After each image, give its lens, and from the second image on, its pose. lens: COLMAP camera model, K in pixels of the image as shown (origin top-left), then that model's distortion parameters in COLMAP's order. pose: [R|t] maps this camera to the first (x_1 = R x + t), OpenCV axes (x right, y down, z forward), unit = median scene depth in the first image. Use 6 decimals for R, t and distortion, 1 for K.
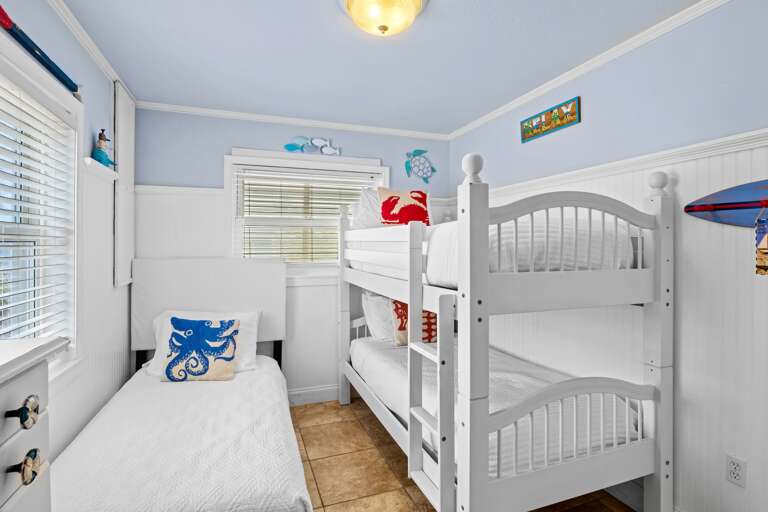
lens RADIAL K [[389.0, 0, 380.8], [0, 389.0, 246.7], [0, 0, 1]] dist [-0.001470, 0.000142]
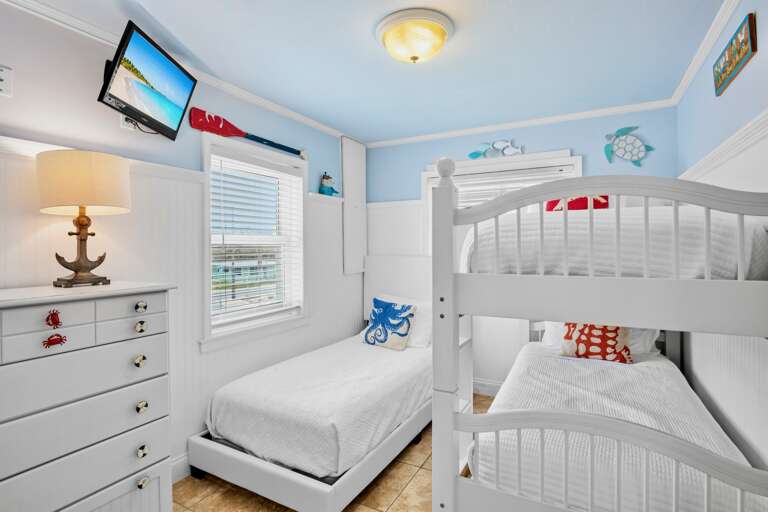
lens RADIAL K [[389.0, 0, 380.8], [0, 389.0, 246.7], [0, 0, 1]] dist [-0.001470, 0.000142]
pose [[0.672792, -0.002416, -0.739828, 0.451474], [0.003706, 0.999993, 0.000104, -0.000214], [0.739822, -0.002812, 0.672796, 0.083883]]
